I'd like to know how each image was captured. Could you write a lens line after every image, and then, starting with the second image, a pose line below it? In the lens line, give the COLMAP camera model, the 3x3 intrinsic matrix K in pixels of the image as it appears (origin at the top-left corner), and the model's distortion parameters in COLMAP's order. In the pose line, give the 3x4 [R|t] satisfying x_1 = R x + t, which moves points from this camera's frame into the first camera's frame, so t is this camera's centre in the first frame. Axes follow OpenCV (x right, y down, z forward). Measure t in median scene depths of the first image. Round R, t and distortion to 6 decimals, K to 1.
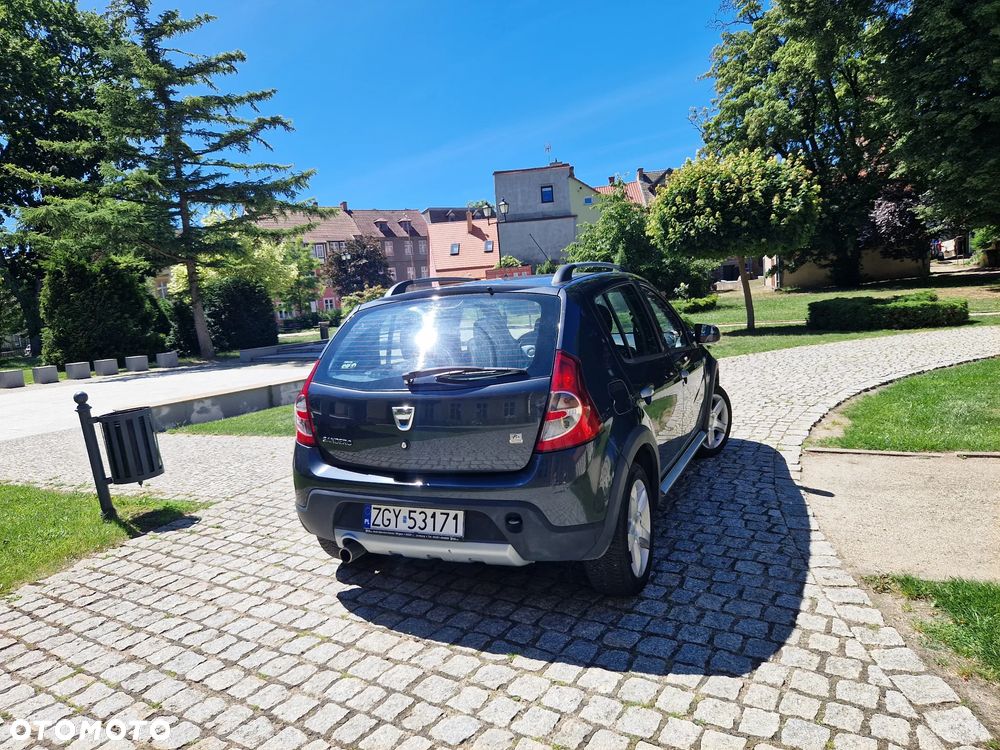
lens RADIAL K [[670.2, 0, 480.4], [0, 670.2, 371.2], [0, 0, 1]] dist [0.060791, -0.053872]
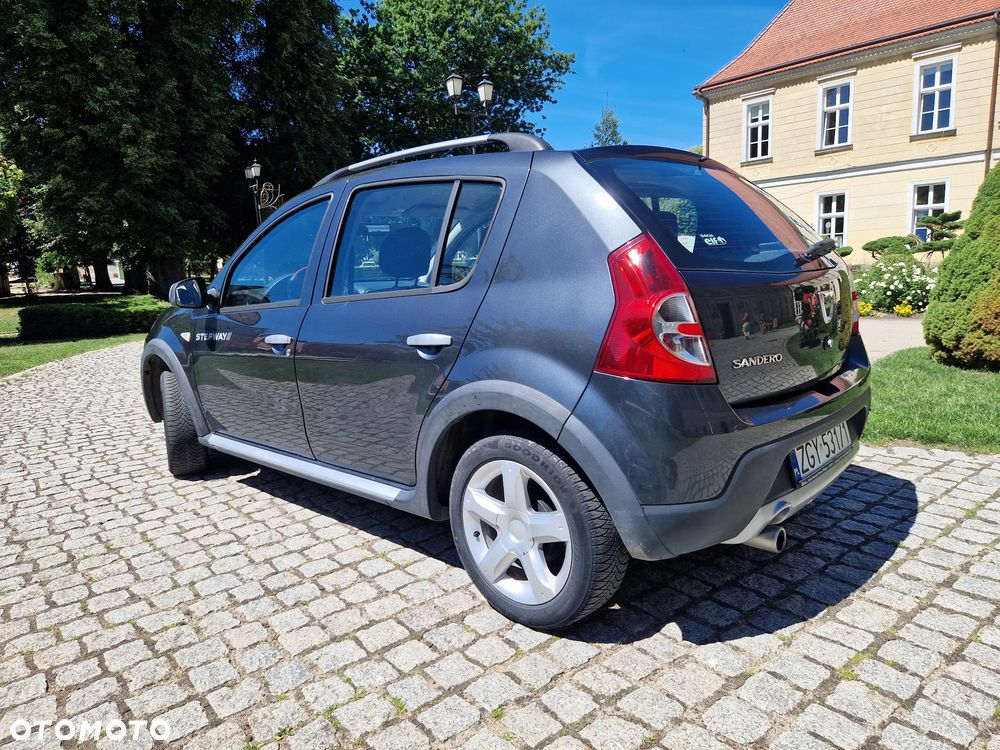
lens RADIAL K [[682.6, 0, 482.4], [0, 682.6, 375.4], [0, 0, 1]] dist [0.062683, -0.056825]
pose [[0.305890, -0.083258, 0.948420, -0.546748], [0.123653, 0.991206, 0.047132, 0.035990], [-0.944003, 0.102858, 0.313495, 0.650219]]
